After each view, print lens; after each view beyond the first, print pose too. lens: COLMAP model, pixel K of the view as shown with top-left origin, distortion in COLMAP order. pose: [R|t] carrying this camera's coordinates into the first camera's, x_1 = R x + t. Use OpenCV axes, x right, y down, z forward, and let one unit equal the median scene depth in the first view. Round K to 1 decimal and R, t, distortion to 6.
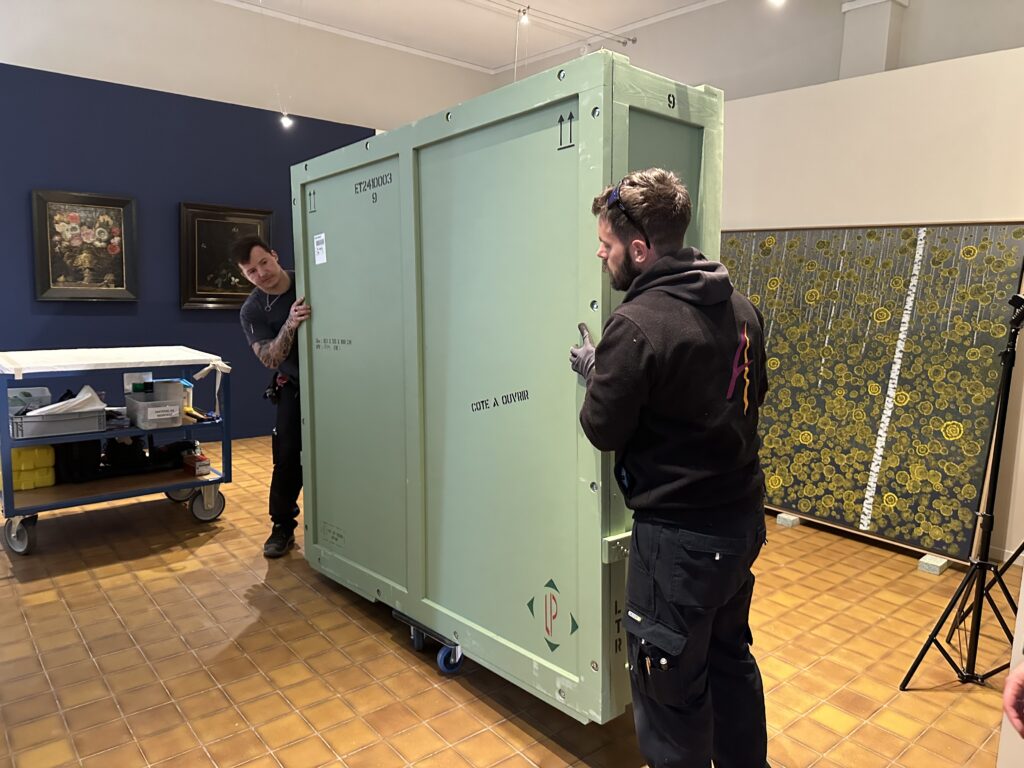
lens RADIAL K [[720.5, 0, 516.4], [0, 720.5, 384.7], [0, 0, 1]] dist [0.061042, -0.070516]
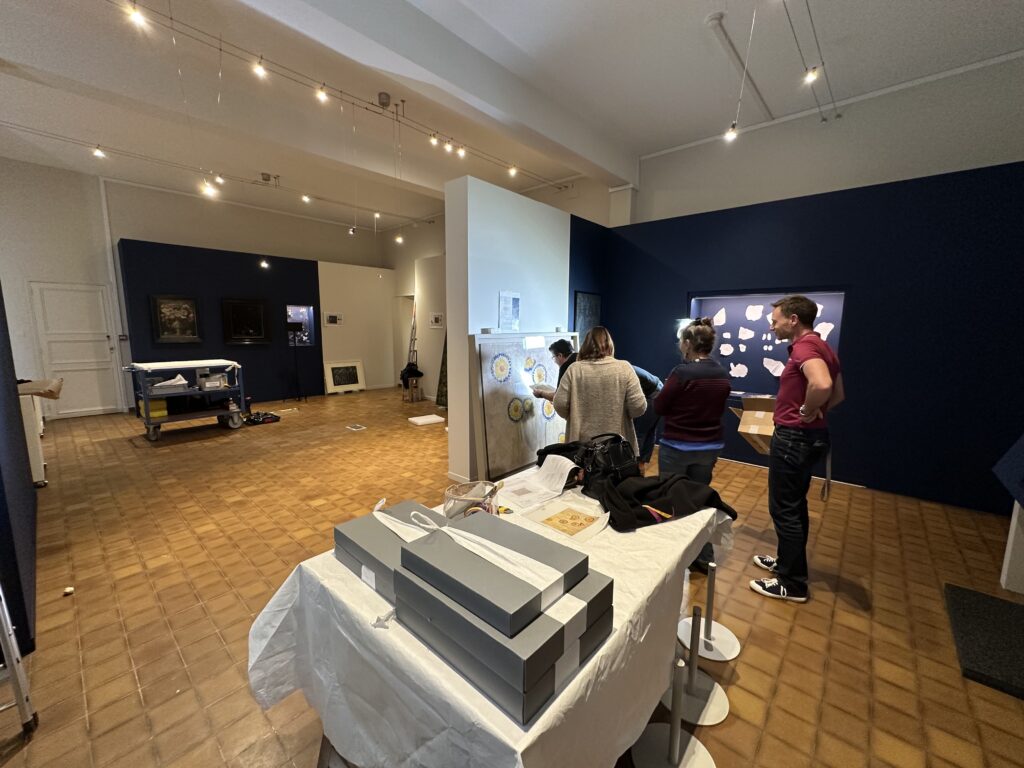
lens RADIAL K [[407.0, 0, 508.6], [0, 407.0, 381.4], [0, 0, 1]] dist [0.008694, 0.000338]
pose [[0.989309, -0.047690, 0.137815, 0.339573], [0.047867, 0.998852, 0.002031, 0.073183], [-0.137754, 0.004587, 0.990456, -0.556345]]
